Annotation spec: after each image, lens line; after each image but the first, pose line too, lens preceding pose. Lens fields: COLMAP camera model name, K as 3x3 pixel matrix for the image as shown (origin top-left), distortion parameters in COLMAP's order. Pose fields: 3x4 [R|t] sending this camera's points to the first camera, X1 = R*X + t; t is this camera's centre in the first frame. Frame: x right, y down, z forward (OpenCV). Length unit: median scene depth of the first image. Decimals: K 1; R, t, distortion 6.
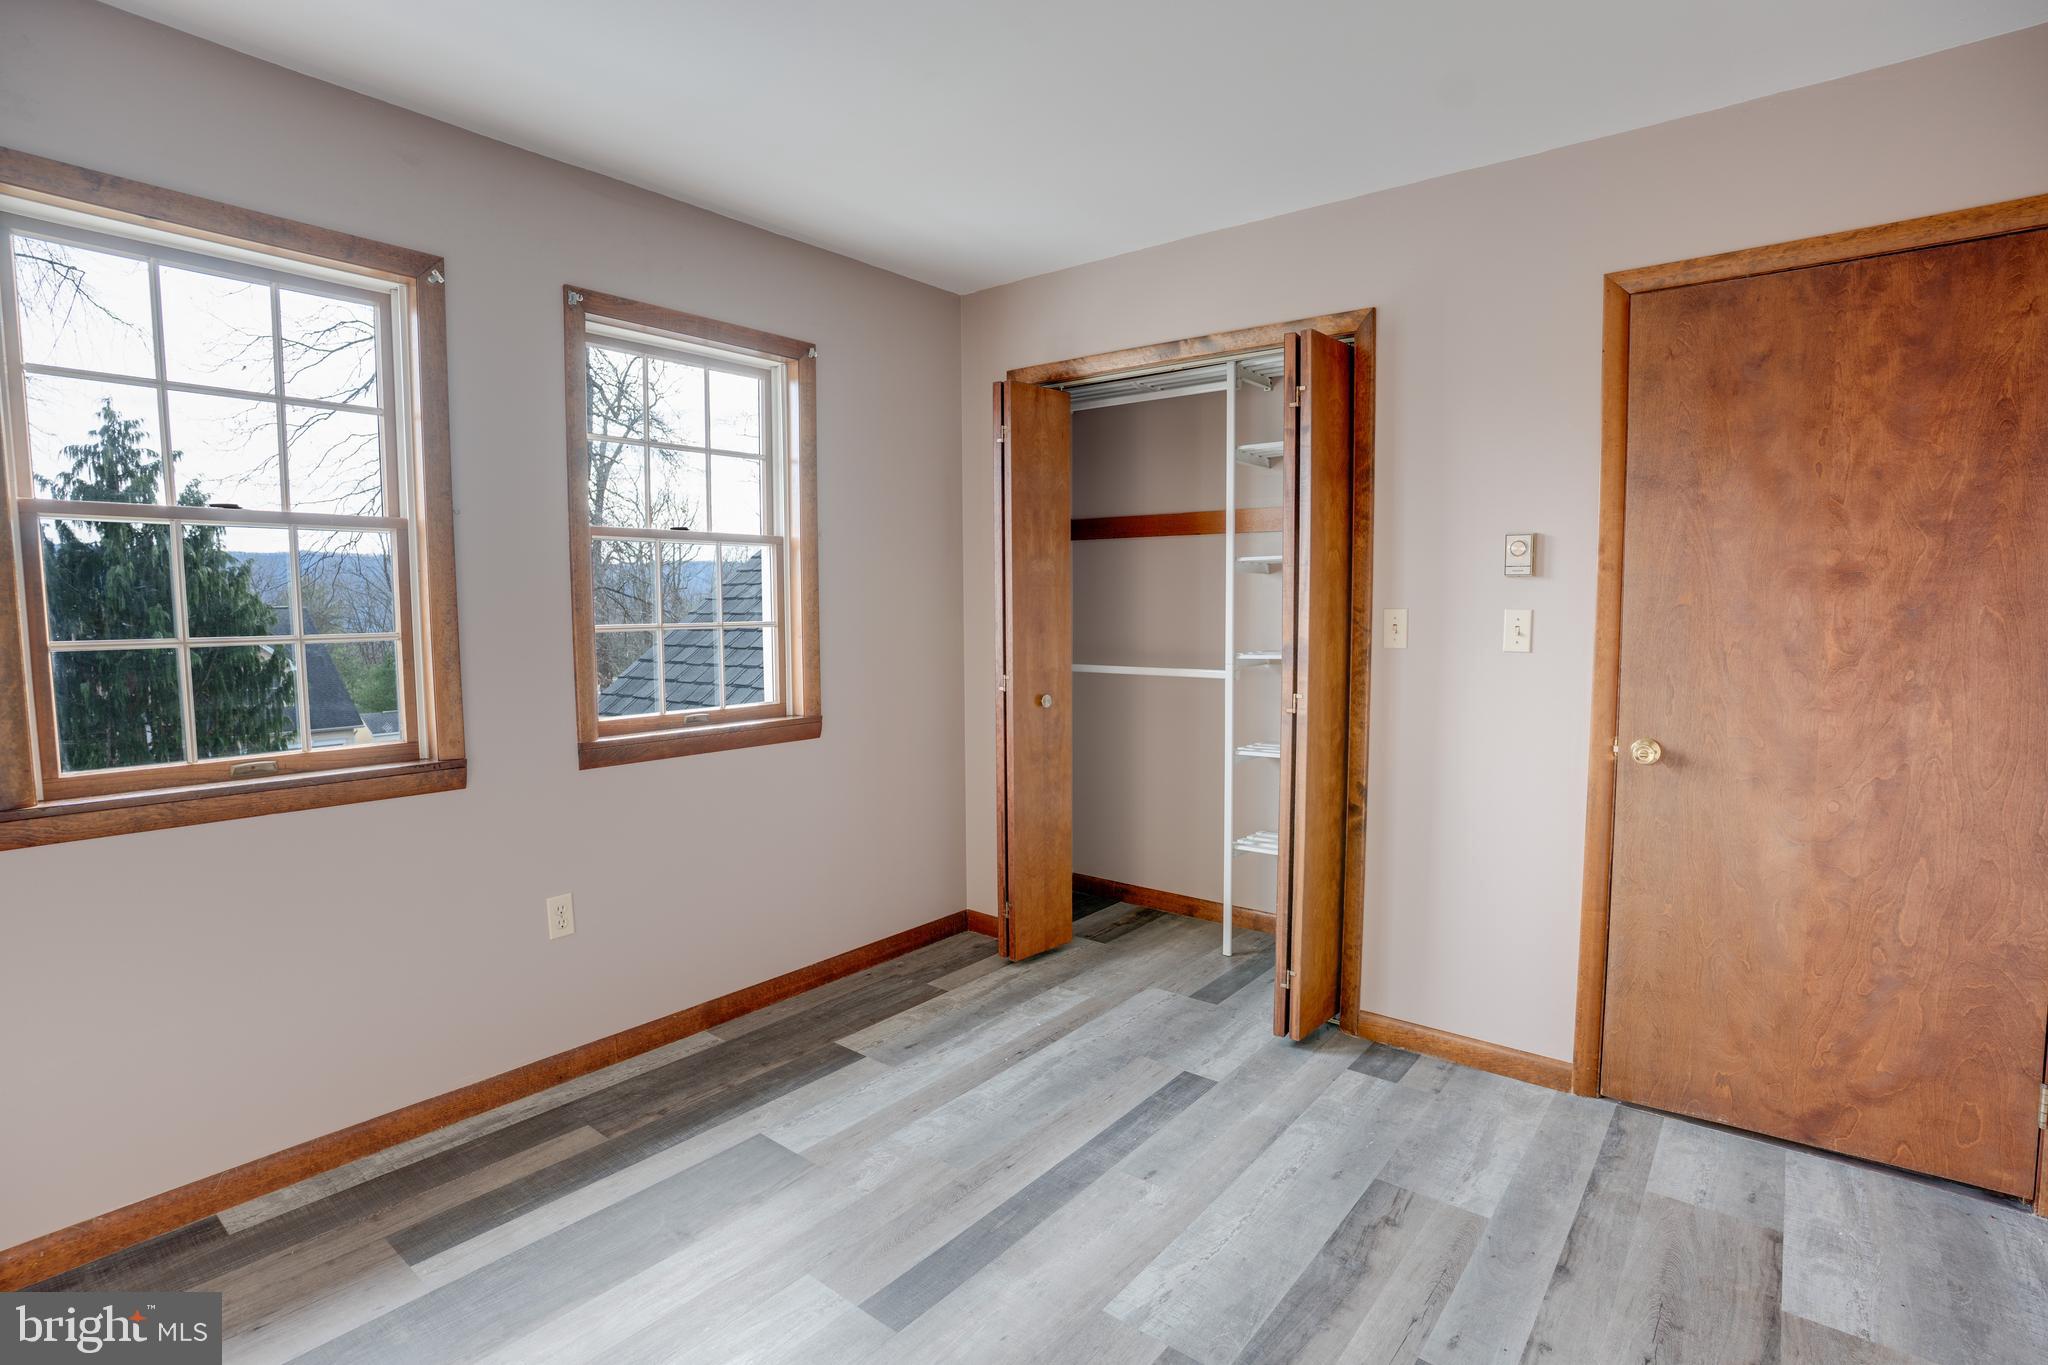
lens RADIAL K [[998.6, 0, 1024.0], [0, 998.6, 682.5], [0, 0, 1]] dist [-0.085376, 0.036124]
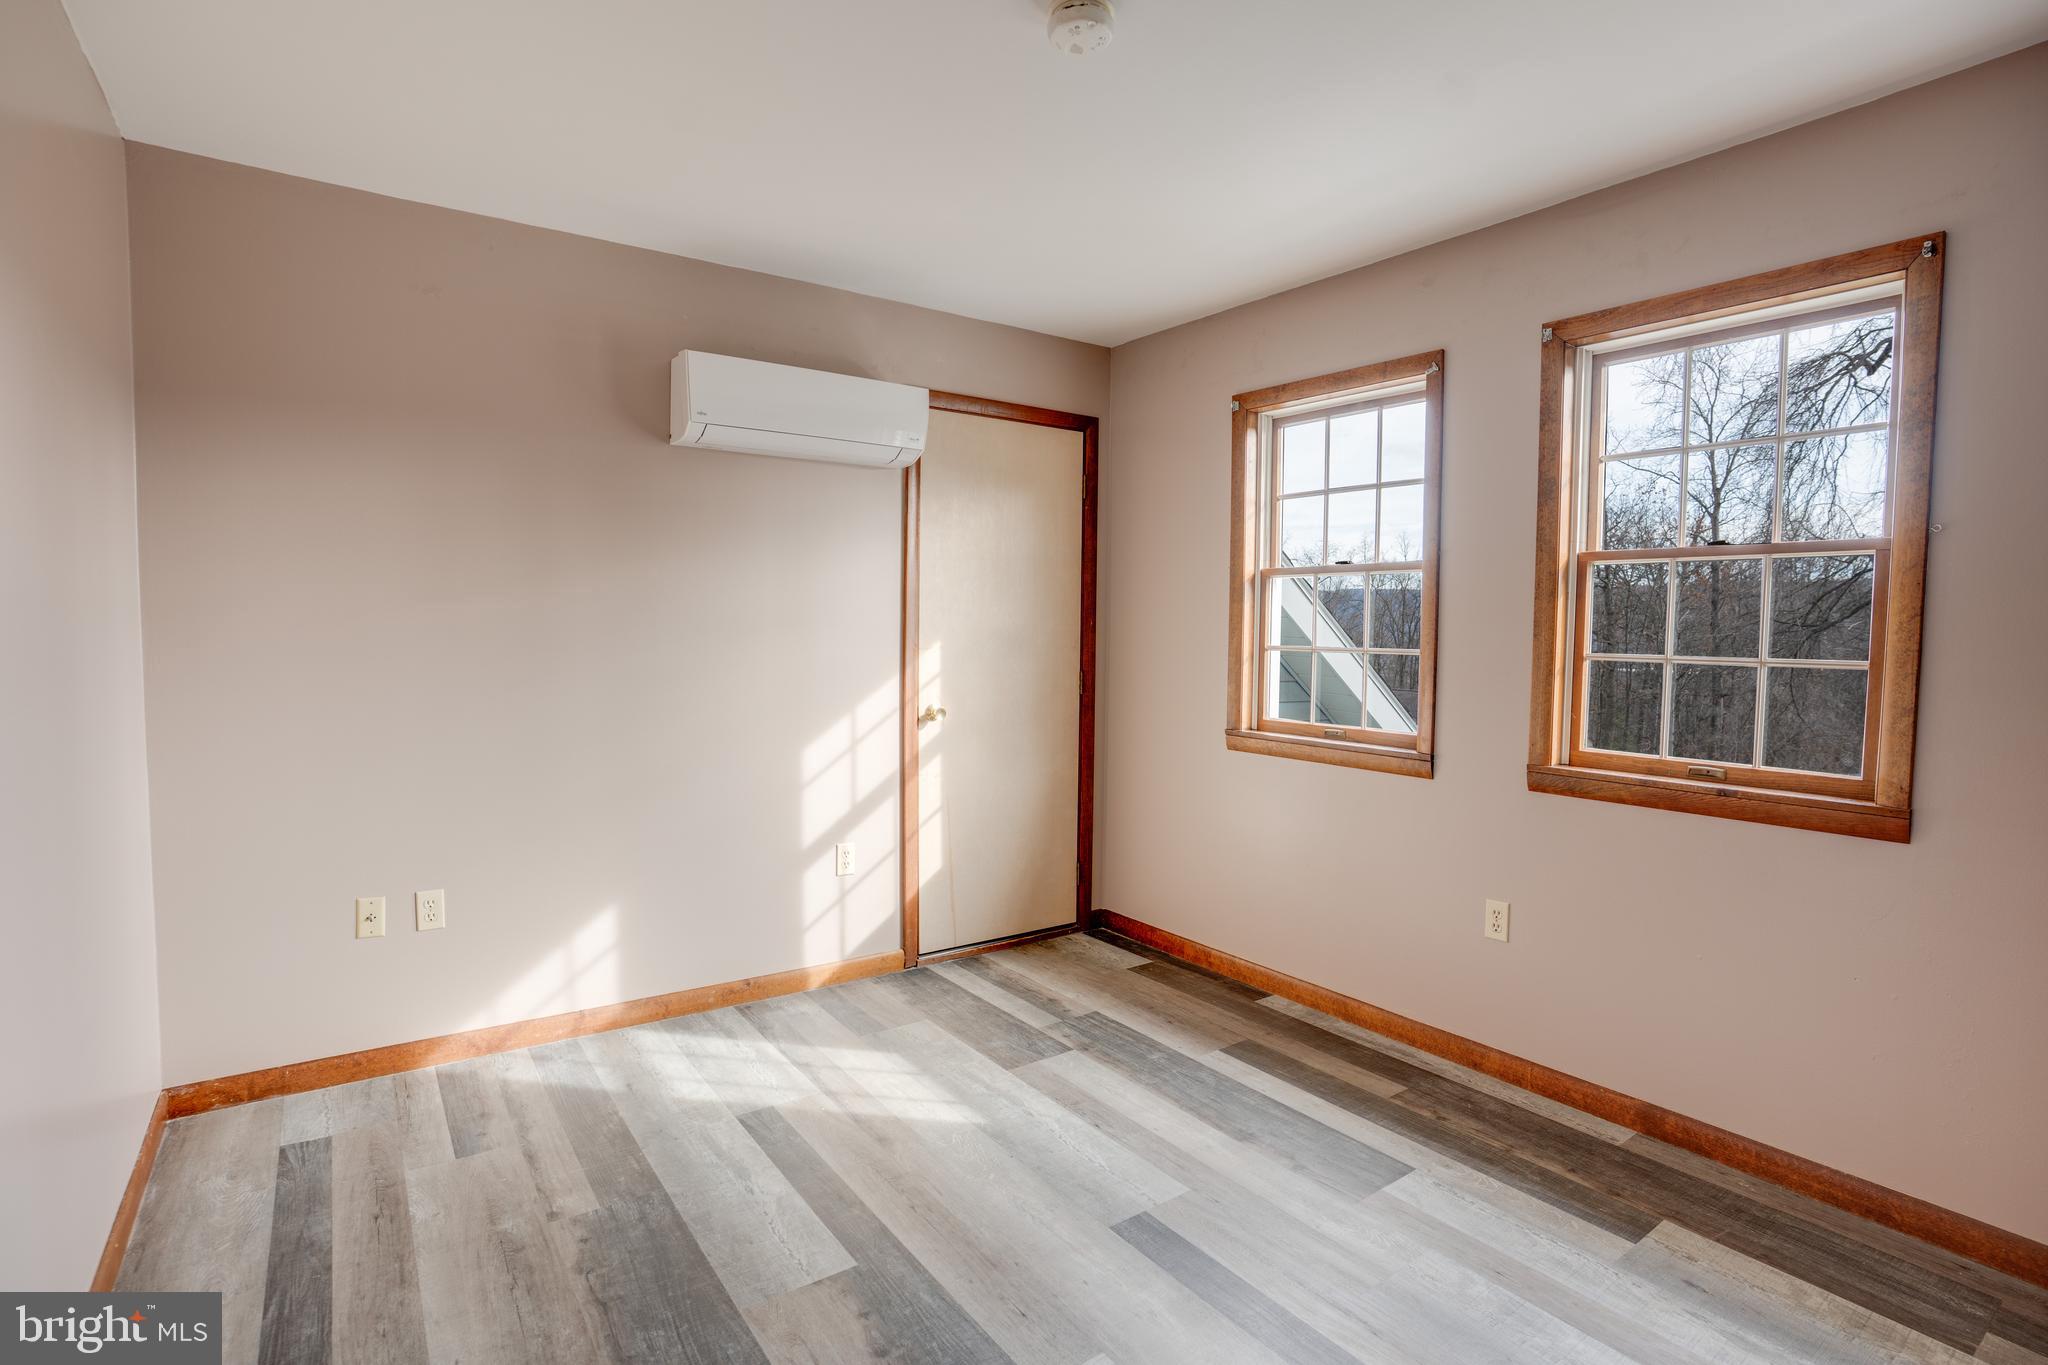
lens RADIAL K [[998.6, 0, 1024.0], [0, 998.6, 682.5], [0, 0, 1]] dist [-0.085376, 0.036124]
pose [[-0.274909, 0.060314, -0.959577, 0.673188], [-0.083423, 0.992770, 0.086300, -0.068001], [0.957844, 0.103775, -0.267890, 0.755561]]
